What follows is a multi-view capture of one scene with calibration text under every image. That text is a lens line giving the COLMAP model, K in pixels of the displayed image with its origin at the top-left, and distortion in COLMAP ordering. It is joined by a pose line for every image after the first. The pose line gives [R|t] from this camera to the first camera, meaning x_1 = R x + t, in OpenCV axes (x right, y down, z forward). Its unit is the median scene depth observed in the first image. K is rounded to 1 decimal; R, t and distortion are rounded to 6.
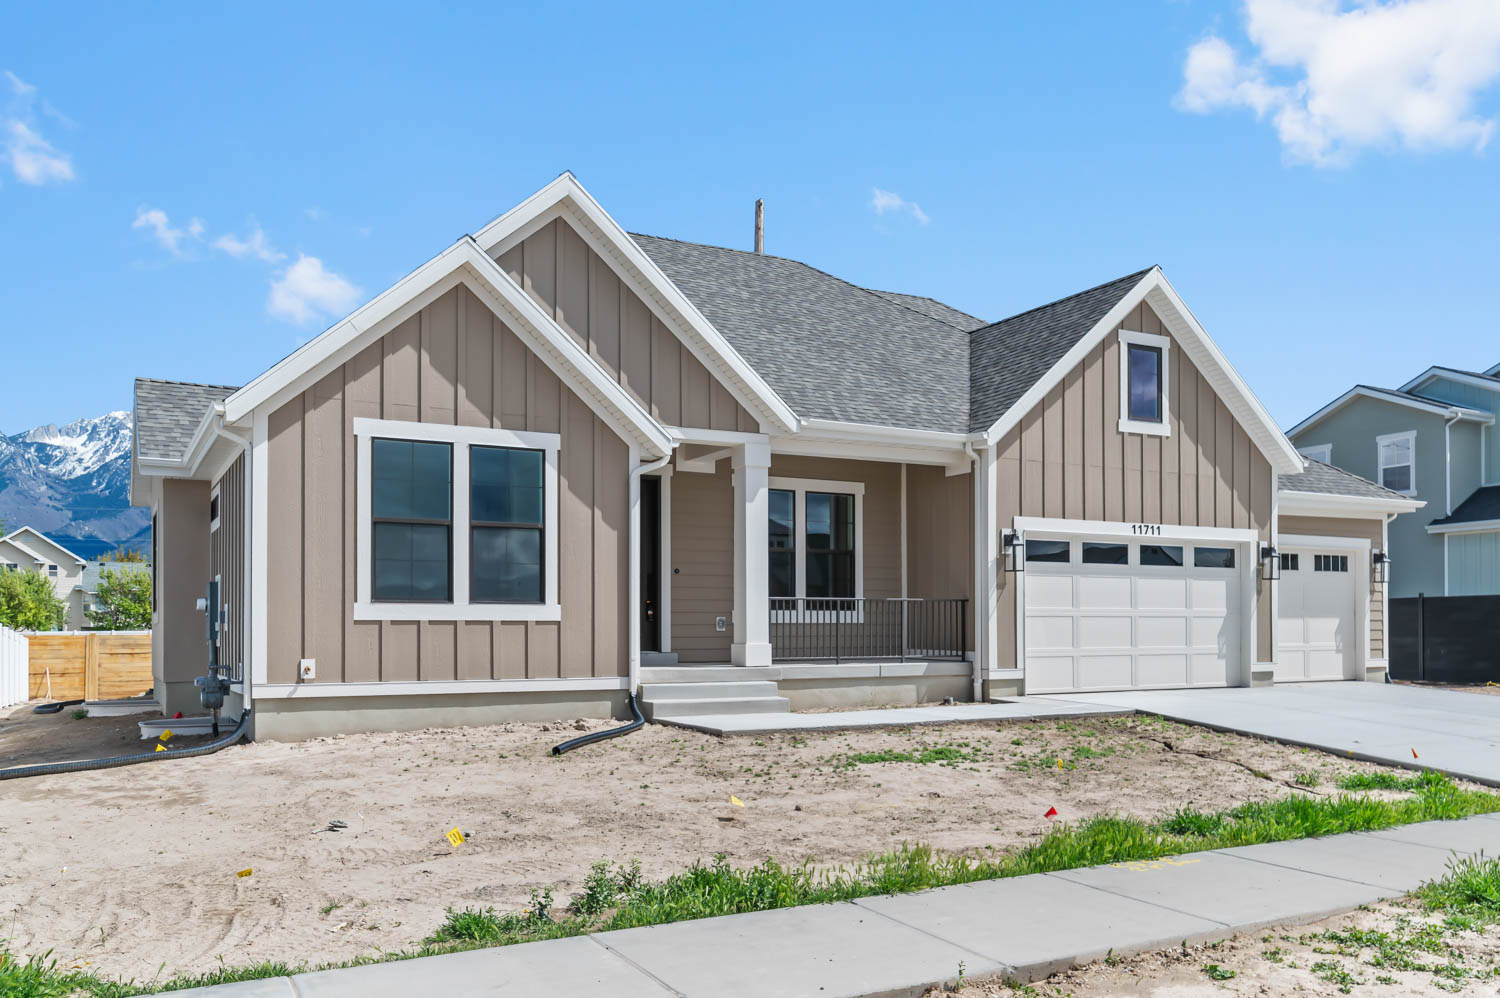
lens RADIAL K [[1188.7, 0, 753.3], [0, 1188.7, 492.3], [0, 0, 1]] dist [-0.013290, 0.002435]
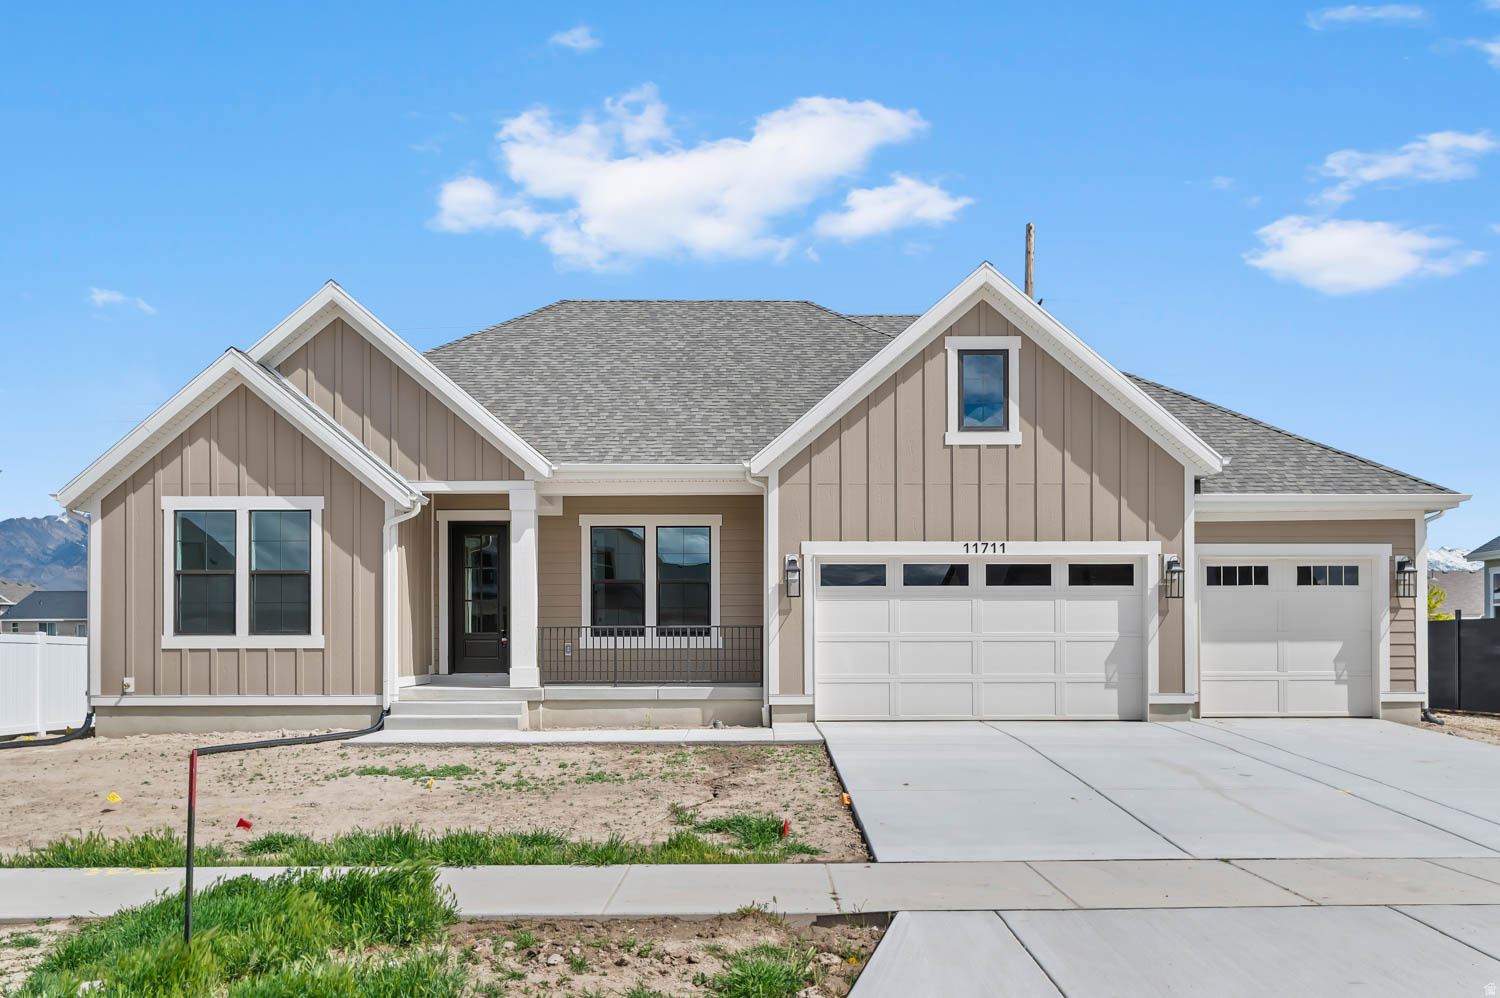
lens RADIAL K [[1091.0, 0, 721.1], [0, 1091.0, 535.4], [0, 0, 1]] dist [0.002277, -0.002917]
pose [[0.880958, -0.049183, -0.470632, 0.597764], [0.054633, 0.998504, -0.002081, 0.013304], [0.470030, -0.023879, 0.882327, 0.163001]]
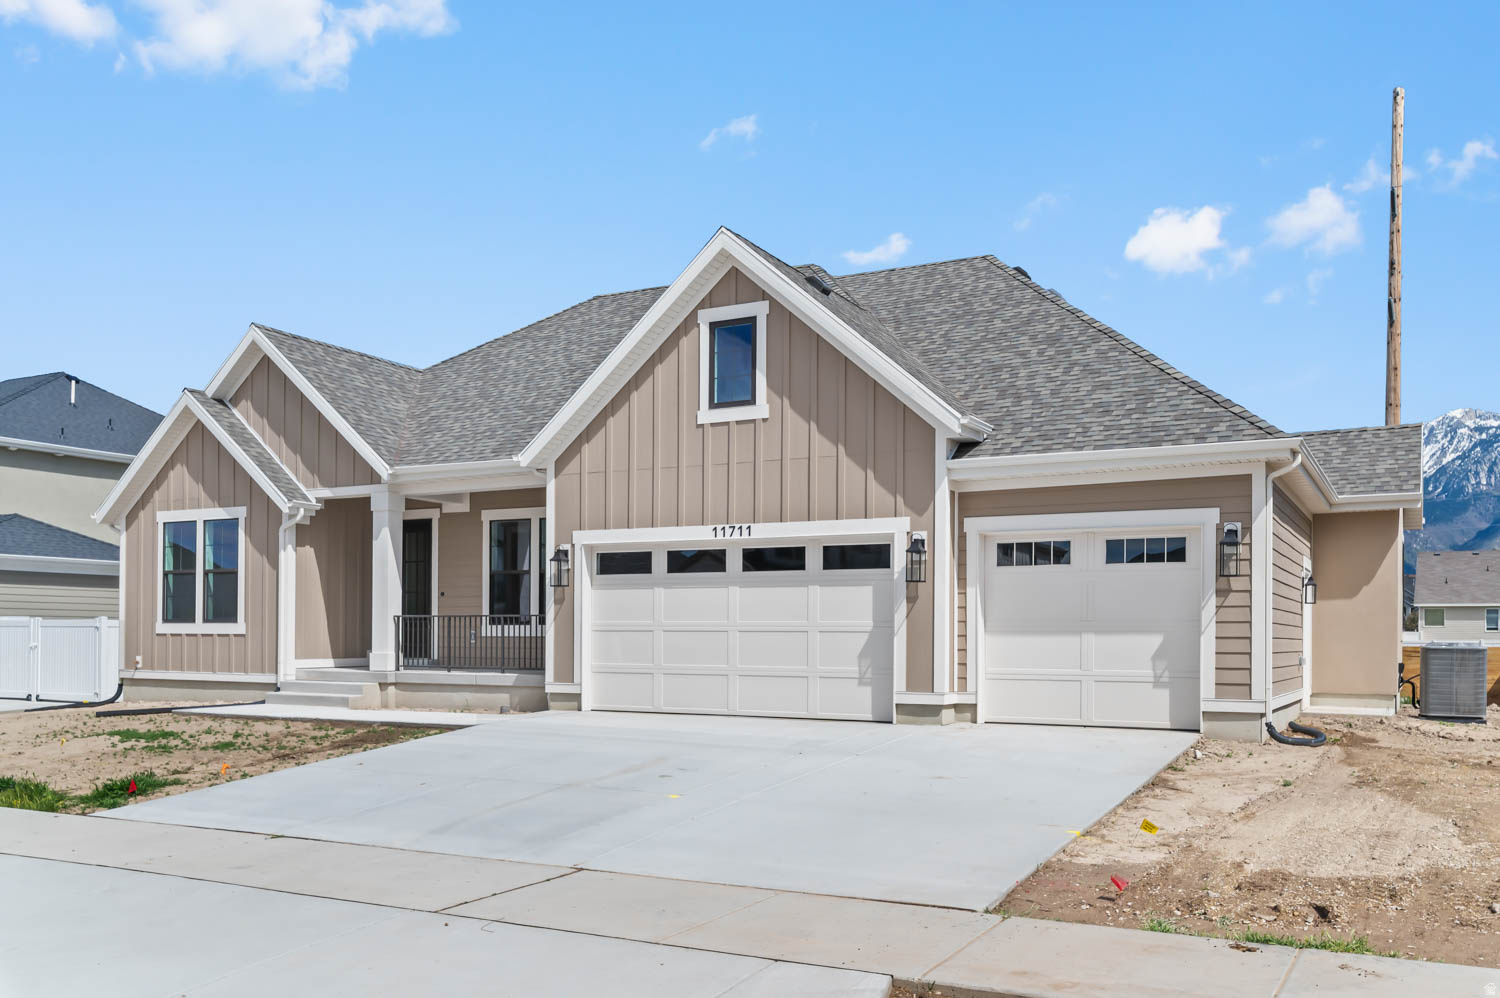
lens RADIAL K [[1213.4, 0, 748.6], [0, 1213.4, 501.0], [0, 0, 1]] dist [-0.006429, -0.004918]
pose [[0.555626, -0.087106, -0.826857, 1.164979], [0.088662, 0.995034, -0.045244, 0.054826], [0.826691, -0.048172, 0.560590, 0.555547]]
